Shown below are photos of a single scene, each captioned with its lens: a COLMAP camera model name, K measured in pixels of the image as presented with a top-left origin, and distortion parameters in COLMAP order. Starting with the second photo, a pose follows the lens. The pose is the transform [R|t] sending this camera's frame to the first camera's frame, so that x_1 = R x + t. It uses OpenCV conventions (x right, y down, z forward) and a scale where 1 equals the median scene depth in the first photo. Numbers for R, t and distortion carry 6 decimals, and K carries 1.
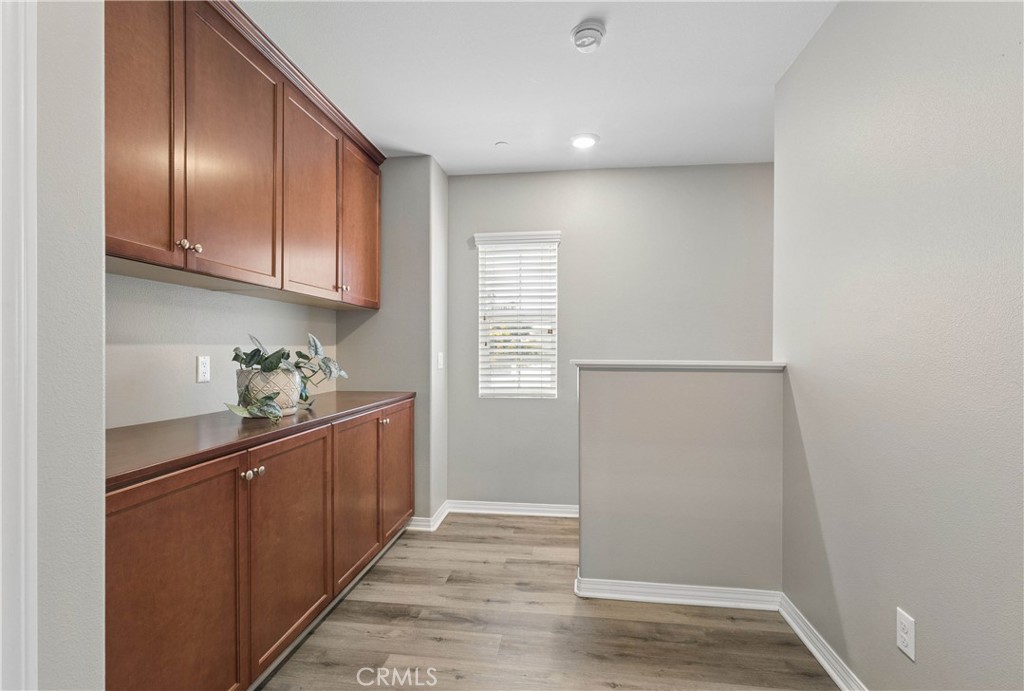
lens RADIAL K [[482.6, 0, 511.6], [0, 482.6, 351.4], [0, 0, 1]] dist [0.005351, 0.000805]
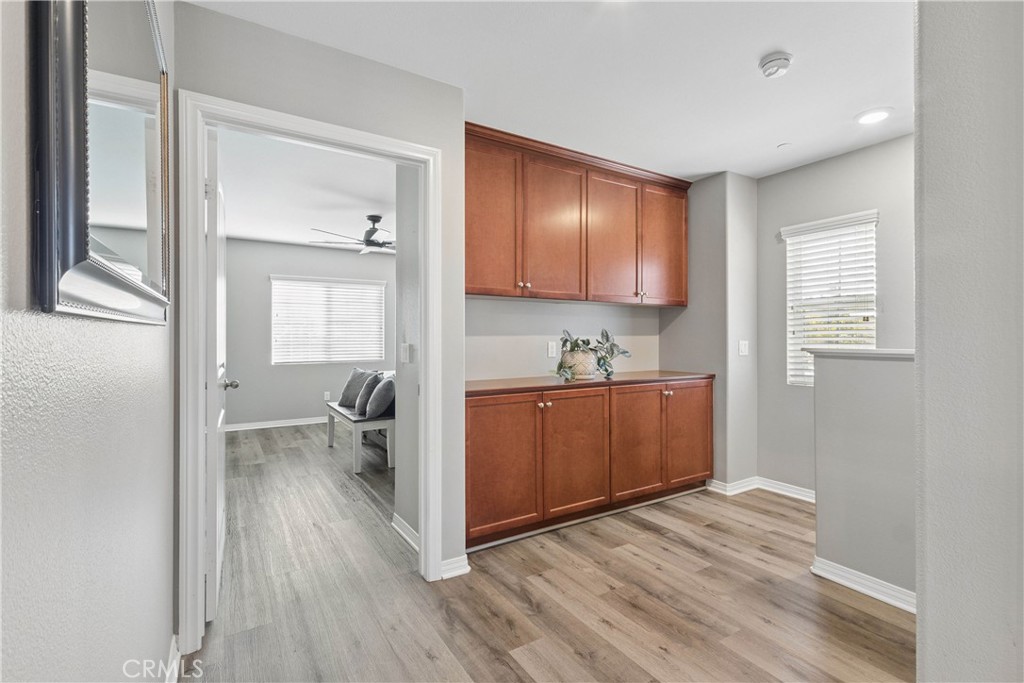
lens RADIAL K [[471.3, 0, 512.0], [0, 471.3, 341.5], [0, 0, 1]] dist [0.004559, 0.000848]
pose [[0.632417, 0.003635, -0.774619, 0.465854], [-0.003290, 0.999993, 0.002007, 0.003686], [0.774621, 0.001279, 0.632425, -0.141422]]
